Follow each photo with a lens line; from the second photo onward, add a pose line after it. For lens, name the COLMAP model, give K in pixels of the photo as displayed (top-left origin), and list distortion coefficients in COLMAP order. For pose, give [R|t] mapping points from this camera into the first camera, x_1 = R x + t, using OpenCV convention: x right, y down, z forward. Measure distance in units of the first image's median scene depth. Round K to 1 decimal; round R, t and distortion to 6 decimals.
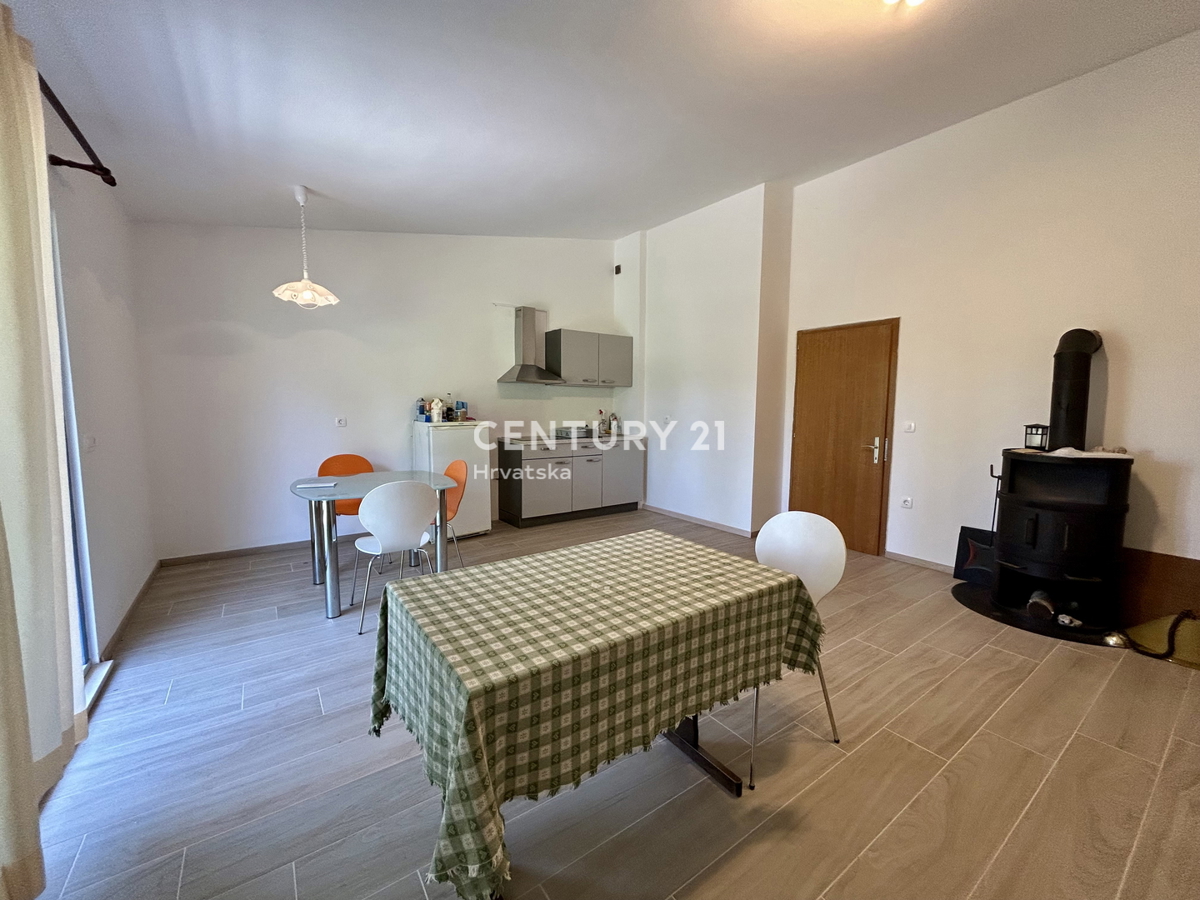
lens RADIAL K [[485.4, 0, 600.0], [0, 485.4, 450.0], [0, 0, 1]] dist [0.000586, 0.000751]
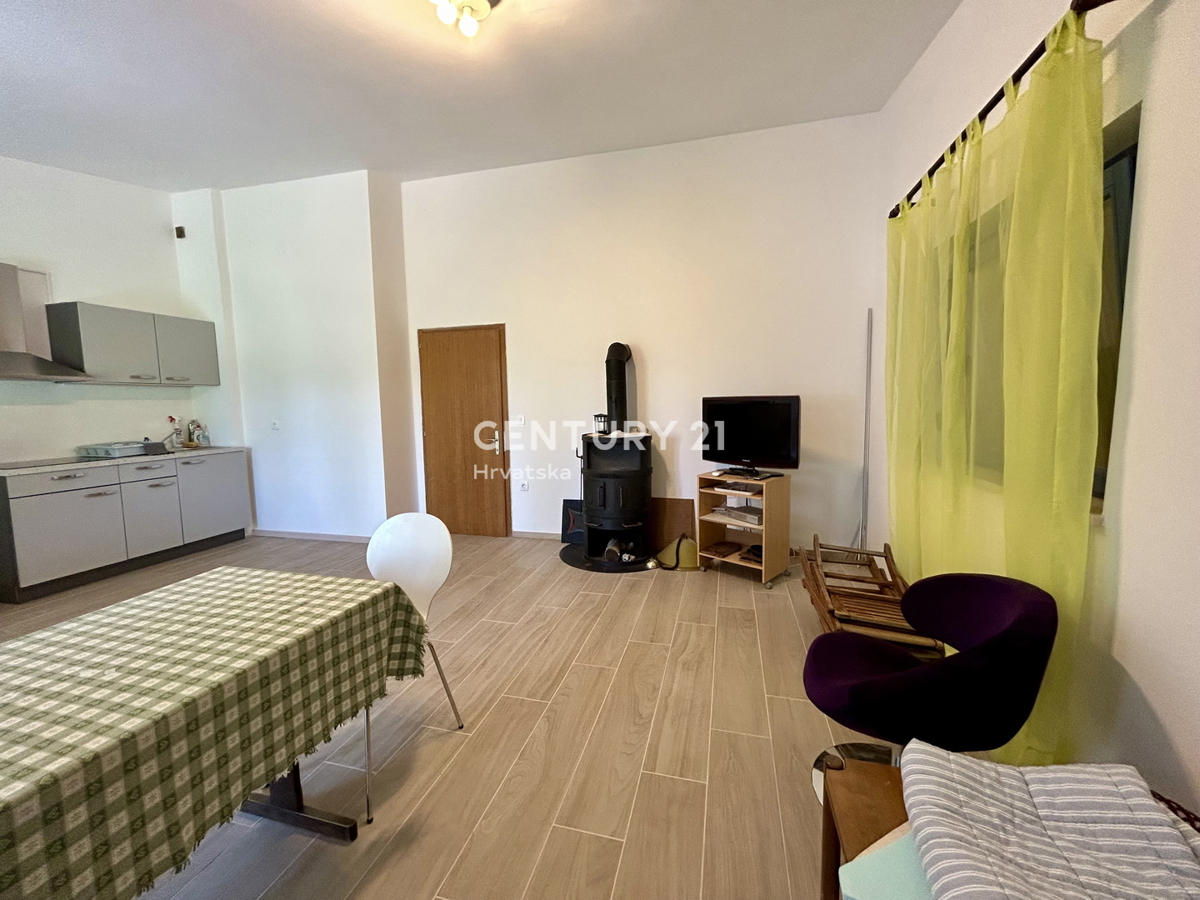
lens RADIAL K [[485.4, 0, 600.0], [0, 485.4, 450.0], [0, 0, 1]] dist [0.000586, 0.000751]
pose [[0.768643, -0.086472, 0.633806, 0.102503], [0.084184, 0.995878, 0.033777, -0.000695], [-0.634114, 0.027394, 0.772754, -0.007427]]
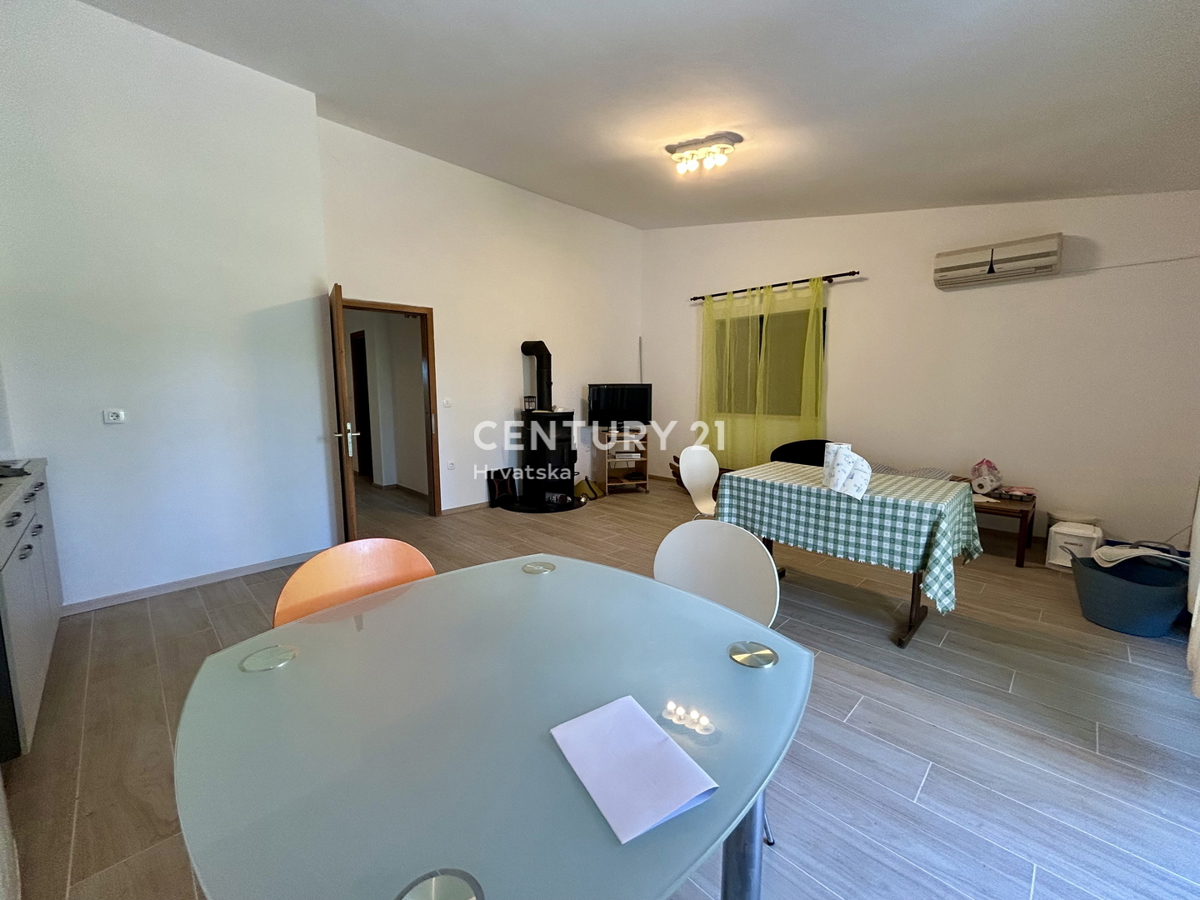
lens RADIAL K [[485.4, 0, 600.0], [0, 485.4, 450.0], [0, 0, 1]] dist [0.000586, 0.000751]
pose [[-0.169846, -0.129394, 0.976939, -1.218740], [0.102361, 0.983664, 0.148081, -0.141736], [-0.980140, 0.125151, -0.153826, 1.628783]]
